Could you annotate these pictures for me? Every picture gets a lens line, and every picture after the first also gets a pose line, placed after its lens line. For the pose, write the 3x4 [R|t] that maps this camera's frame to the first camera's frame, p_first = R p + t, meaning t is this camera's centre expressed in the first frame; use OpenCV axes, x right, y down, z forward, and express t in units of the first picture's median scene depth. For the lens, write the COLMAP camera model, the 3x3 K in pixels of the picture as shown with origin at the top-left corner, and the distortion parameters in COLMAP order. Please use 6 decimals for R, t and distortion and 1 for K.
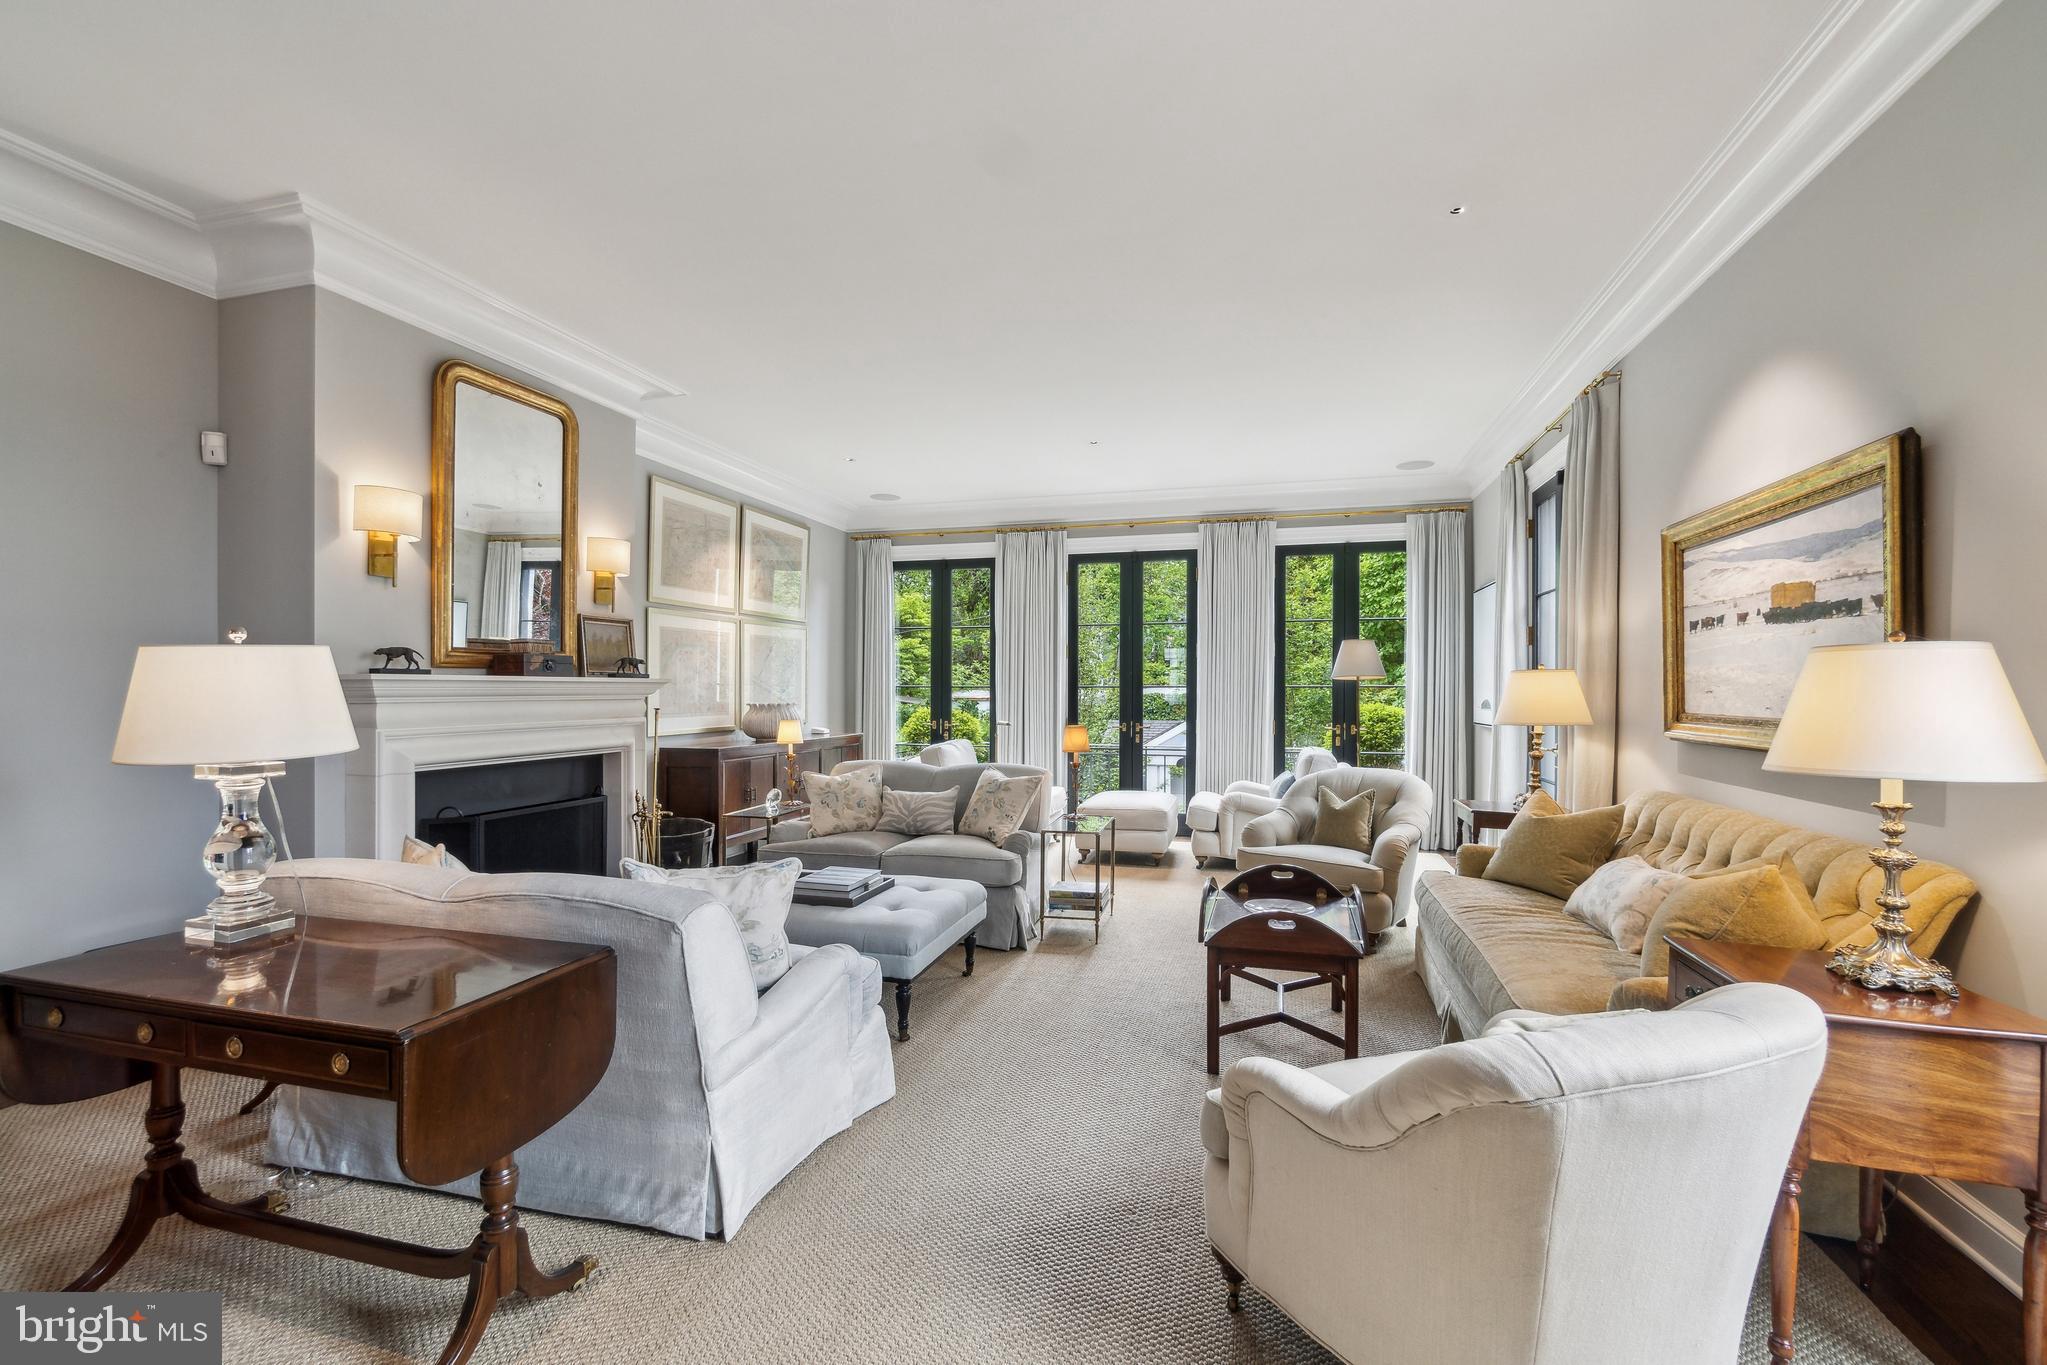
lens RADIAL K [[894.6, 0, 1018.5], [0, 894.6, 688.0], [0, 0, 1]] dist [-0.001935, 0.000569]
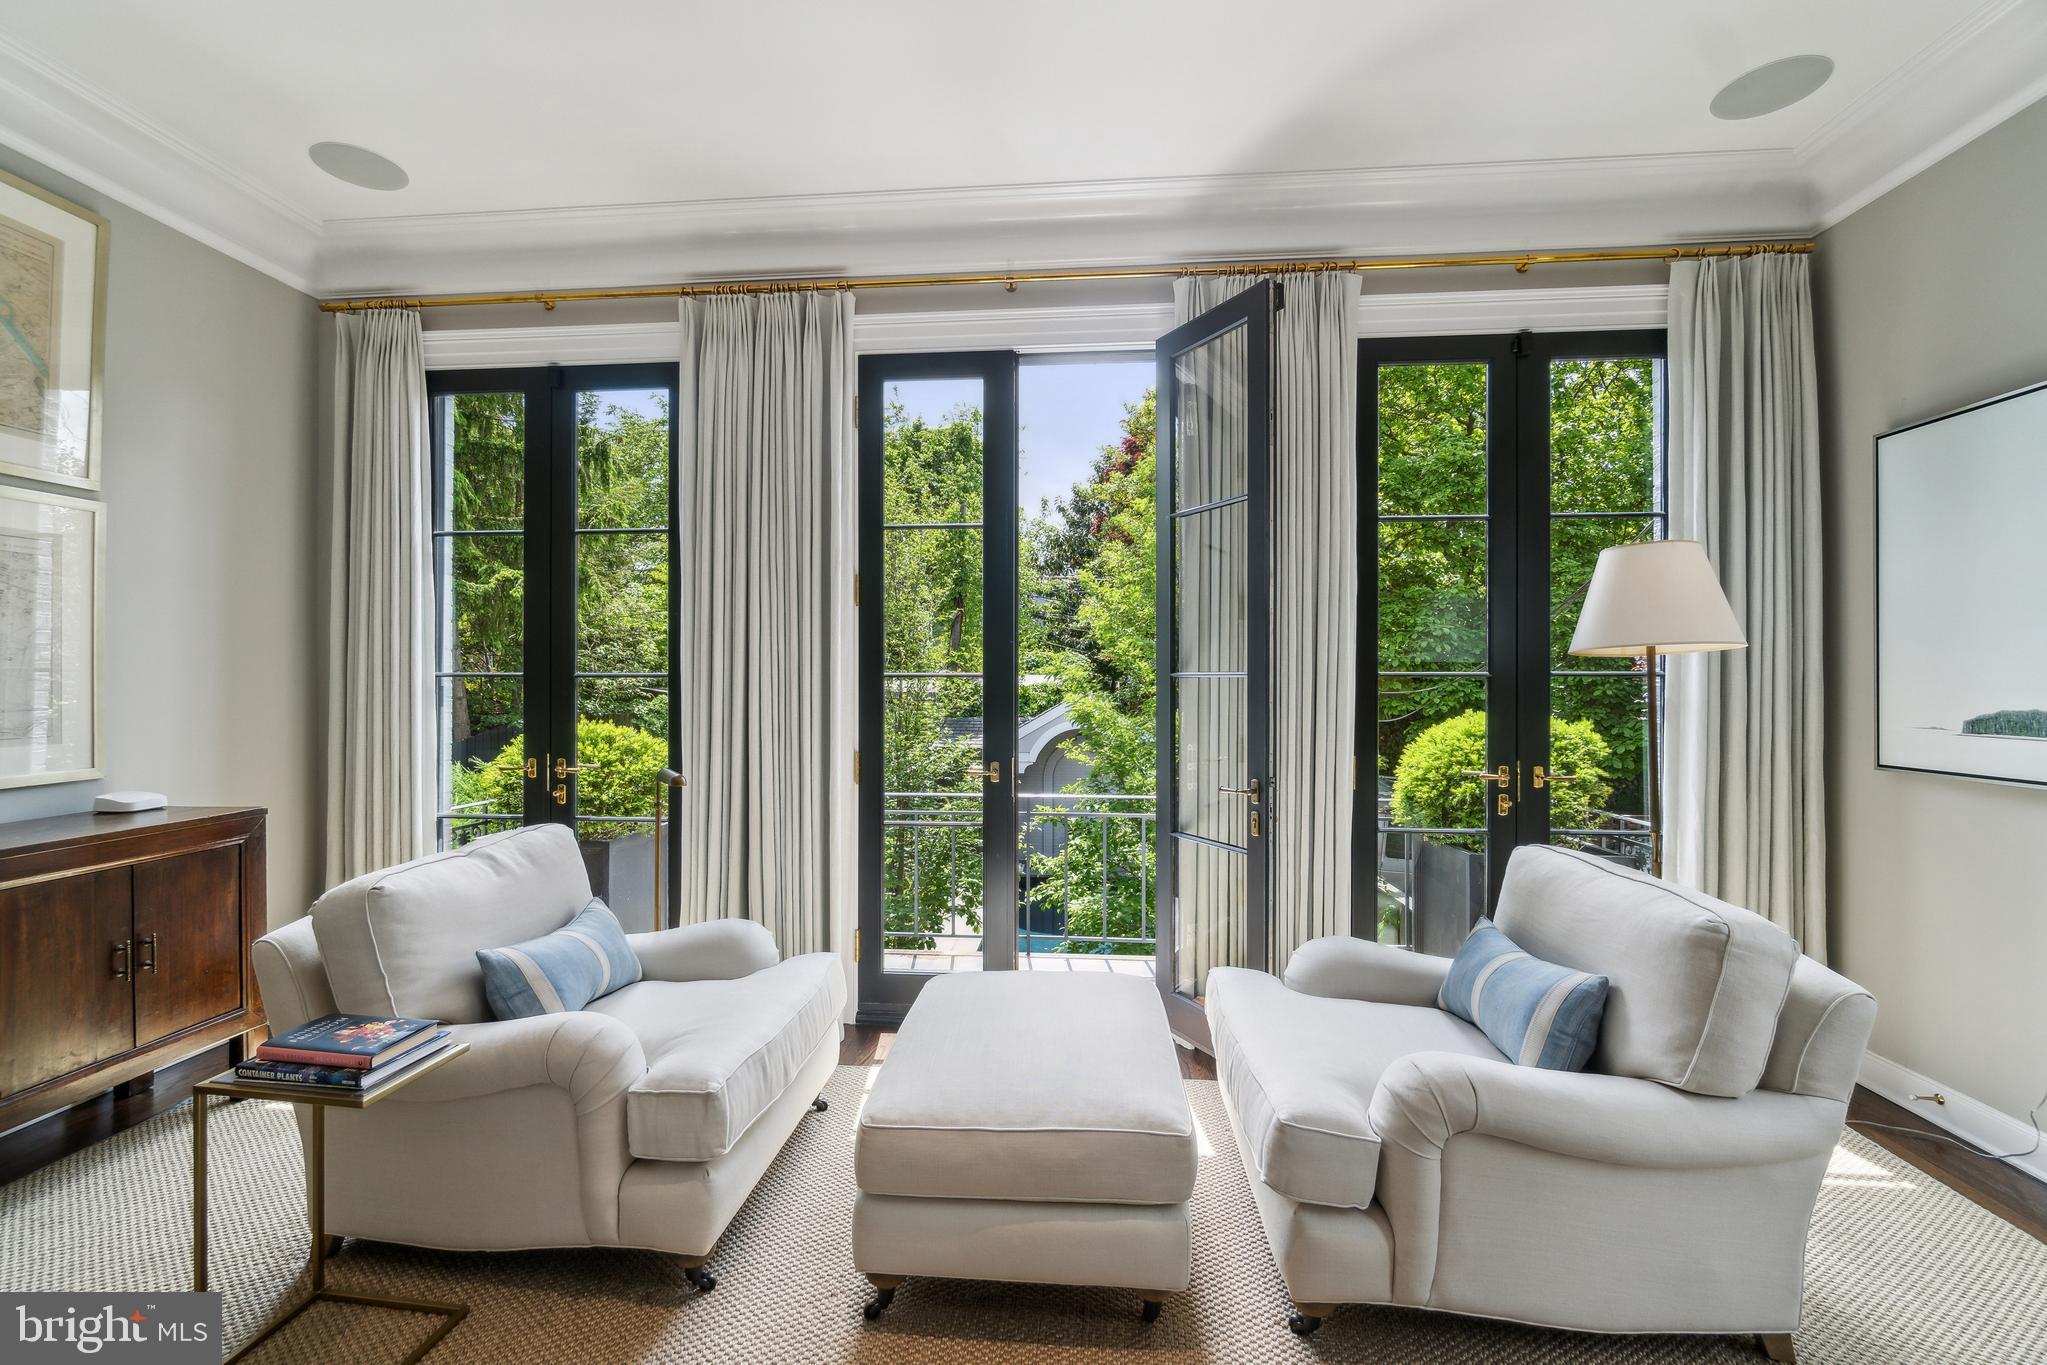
lens RADIAL K [[894.6, 0, 1014.5], [0, 894.6, 690.0], [0, 0, 1]] dist [-0.001935, 0.000569]
pose [[0.984161, -0.001824, 0.177269, 0.083638], [0.001842, 0.999998, 0.000063, 0.007359], [-0.177269, 0.000264, 0.984162, 0.927158]]
